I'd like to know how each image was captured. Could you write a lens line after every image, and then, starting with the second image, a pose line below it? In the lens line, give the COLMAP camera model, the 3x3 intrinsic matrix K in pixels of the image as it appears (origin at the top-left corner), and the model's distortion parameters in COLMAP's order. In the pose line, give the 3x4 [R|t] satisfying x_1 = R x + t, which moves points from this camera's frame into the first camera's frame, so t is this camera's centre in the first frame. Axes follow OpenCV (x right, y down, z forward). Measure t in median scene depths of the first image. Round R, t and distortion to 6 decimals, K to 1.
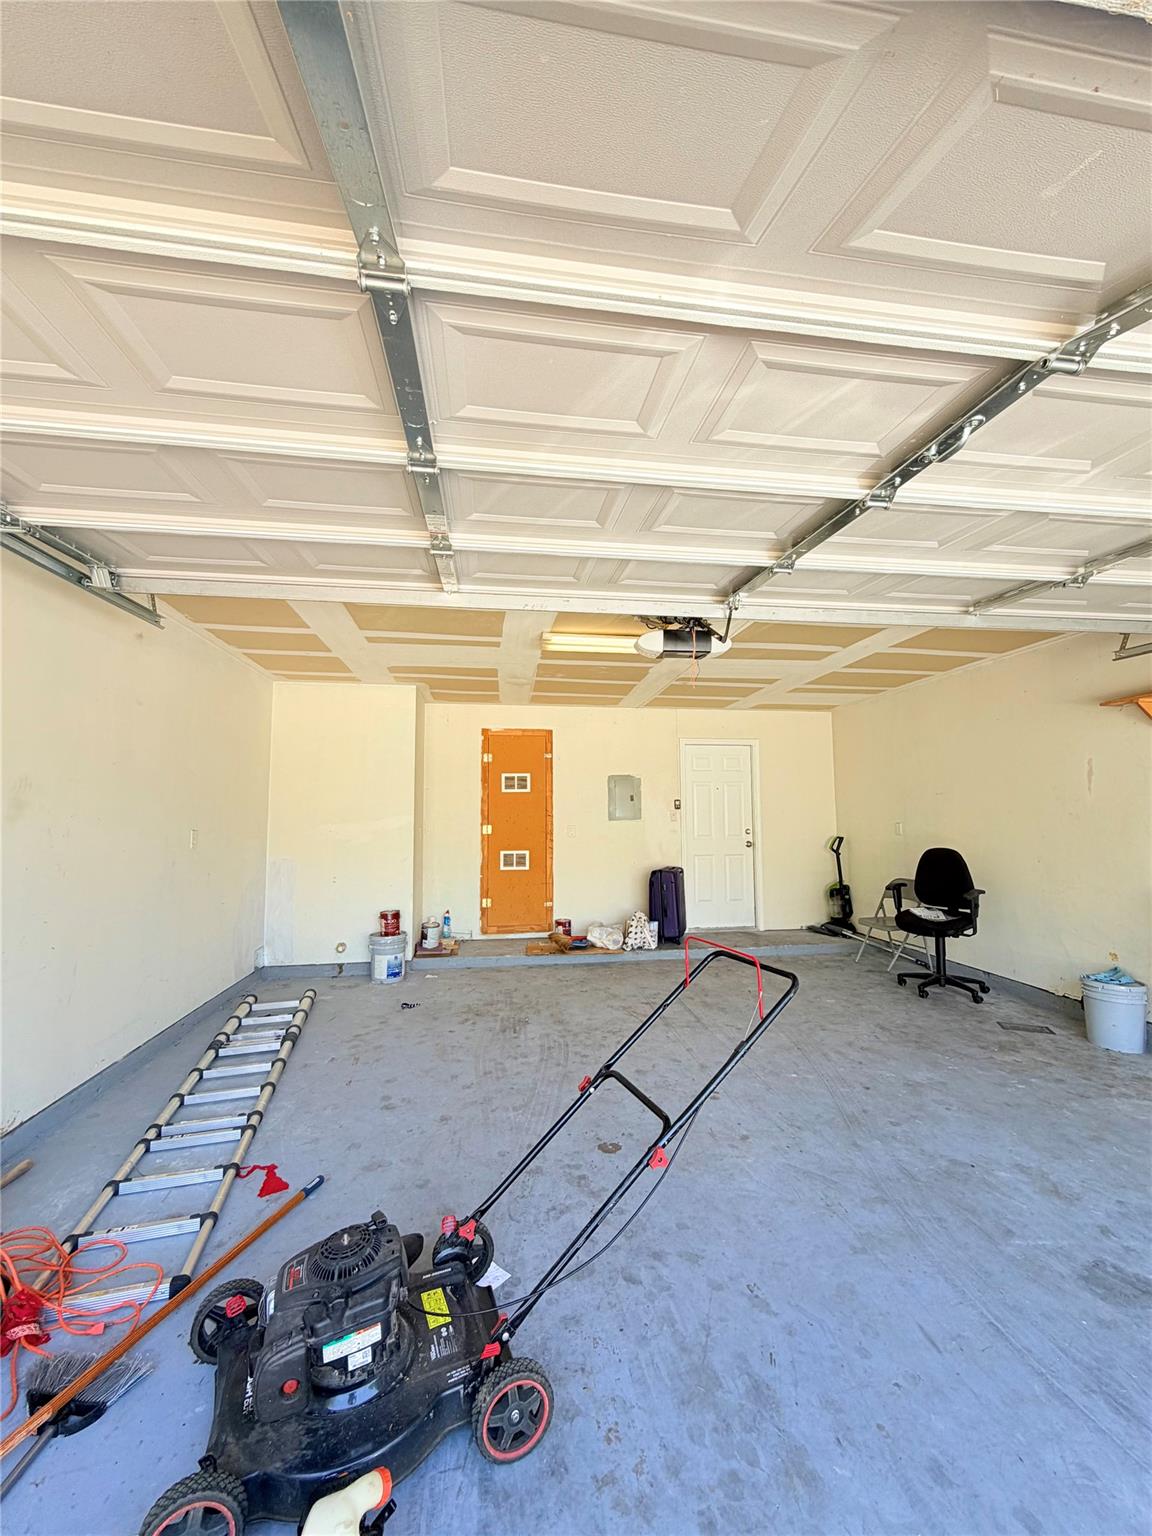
lens RADIAL K [[611.3, 0, 577.9], [0, 611.3, 765.9], [0, 0, 1]] dist [-0.000614, 0.000336]
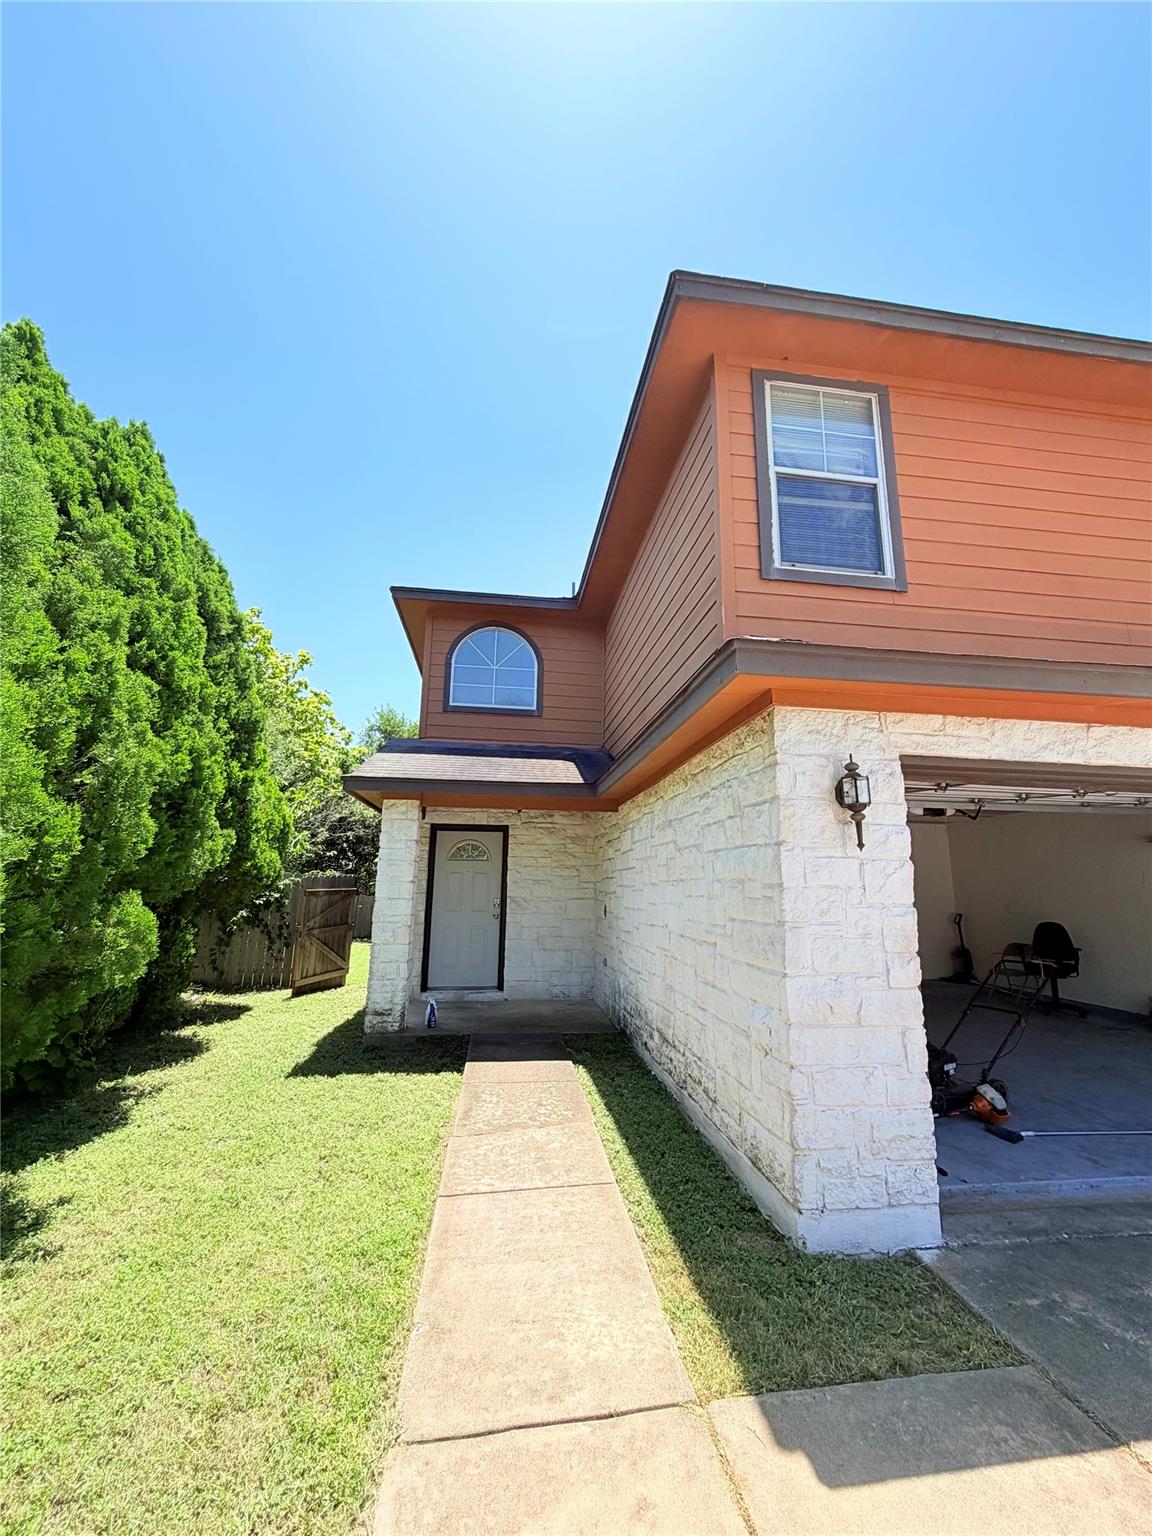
lens RADIAL K [[611.3, 0, 577.9], [0, 611.3, 765.9], [0, 0, 1]] dist [-0.000614, 0.000336]
pose [[0.999656, 0.021064, -0.015602, -0.481446], [-0.022700, 0.993291, -0.113391, -0.048254], [0.013109, 0.113707, 0.993428, -0.504720]]
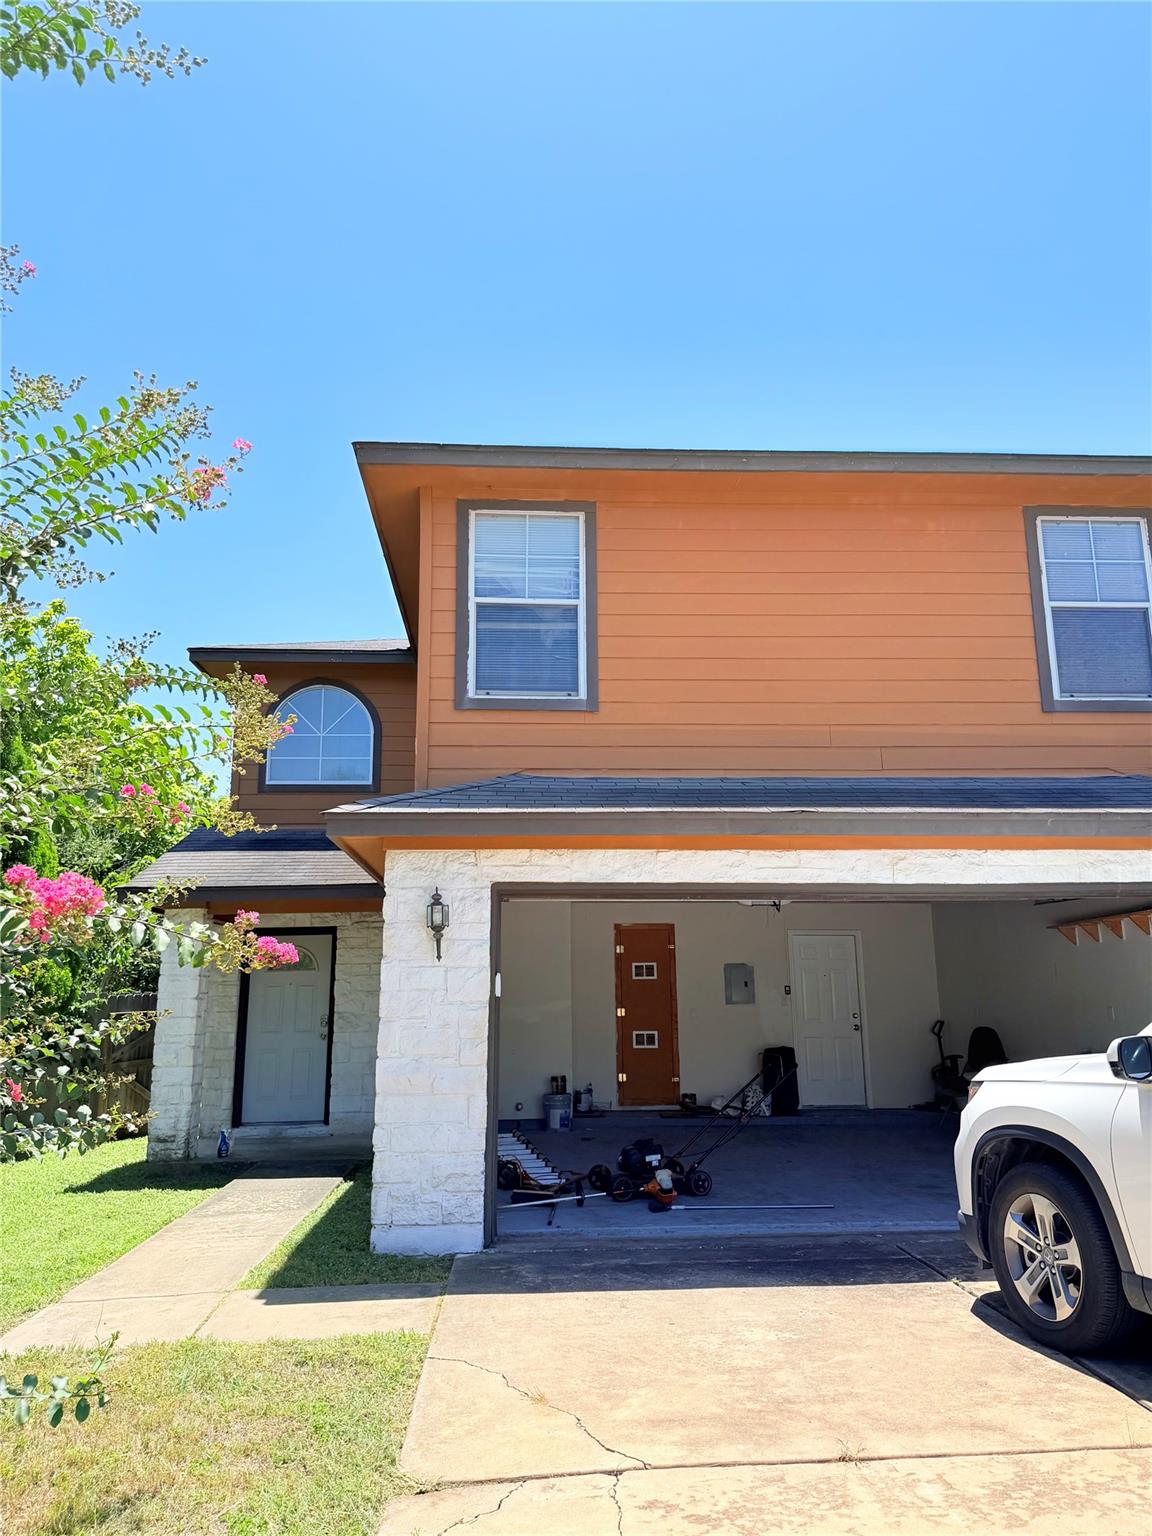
lens RADIAL K [[1069.2, 0, 580.4], [0, 1069.2, 772.9], [0, 0, 1]] dist [0.152102, -0.316855]
pose [[0.996313, -0.020507, -0.083310, -0.045847], [0.009851, 0.991935, -0.126365, -0.090858], [0.085229, 0.125078, 0.988479, -1.103605]]
